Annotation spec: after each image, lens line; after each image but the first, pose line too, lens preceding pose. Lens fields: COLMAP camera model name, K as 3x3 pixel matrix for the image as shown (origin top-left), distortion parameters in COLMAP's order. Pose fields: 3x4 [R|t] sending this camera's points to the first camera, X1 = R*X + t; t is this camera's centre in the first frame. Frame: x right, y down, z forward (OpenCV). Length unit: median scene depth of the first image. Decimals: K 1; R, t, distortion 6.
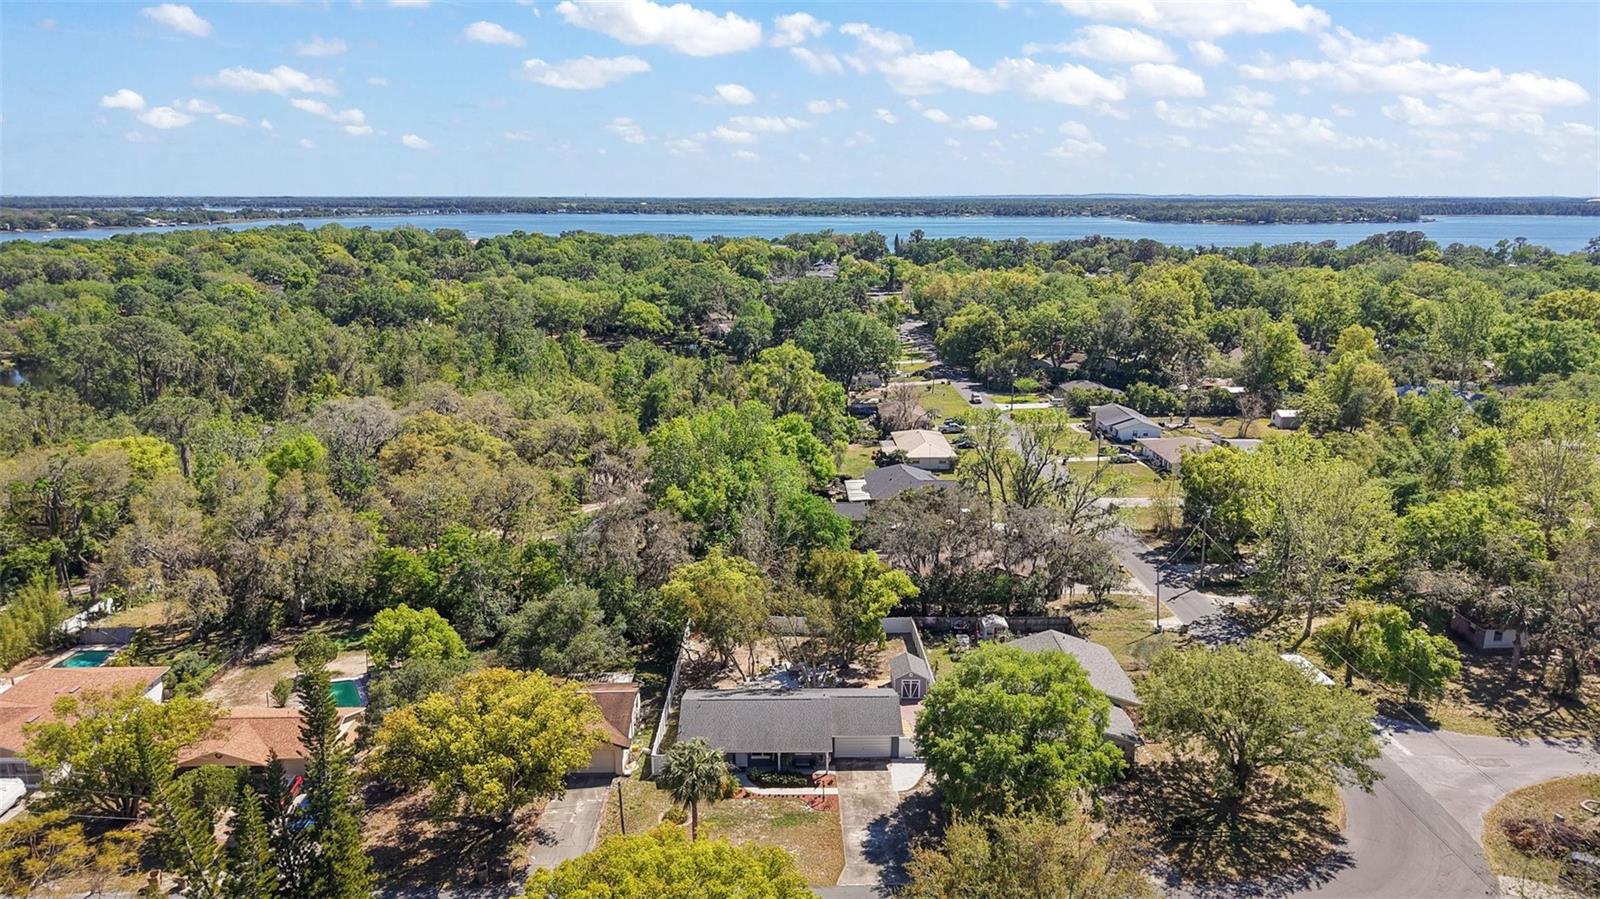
lens RADIAL K [[1117.1, 0, 802.5], [0, 1117.1, 446.2], [0, 0, 1]] dist [0.042497, -0.003633]
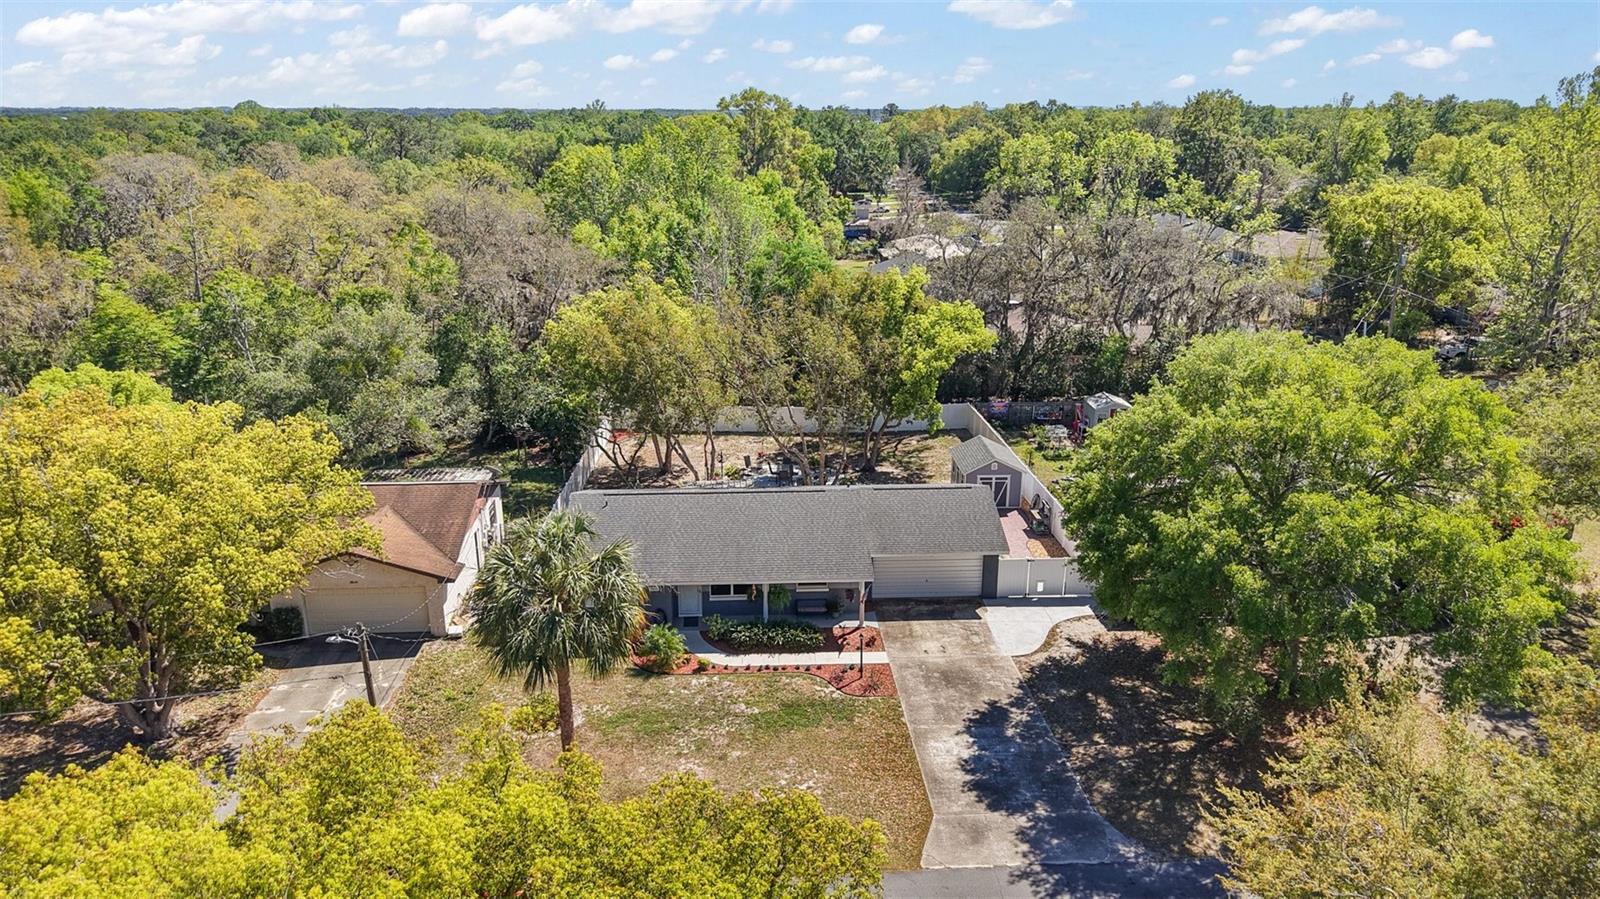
lens RADIAL K [[1117.1, 0, 800.6], [0, 1117.1, 452.2], [0, 0, 1]] dist [0.042497, -0.003633]
pose [[0.999484, -0.012125, 0.029732, -0.019312], [0.009826, 0.997035, 0.076317, 0.178596], [-0.030570, -0.075985, 0.996640, 0.517426]]
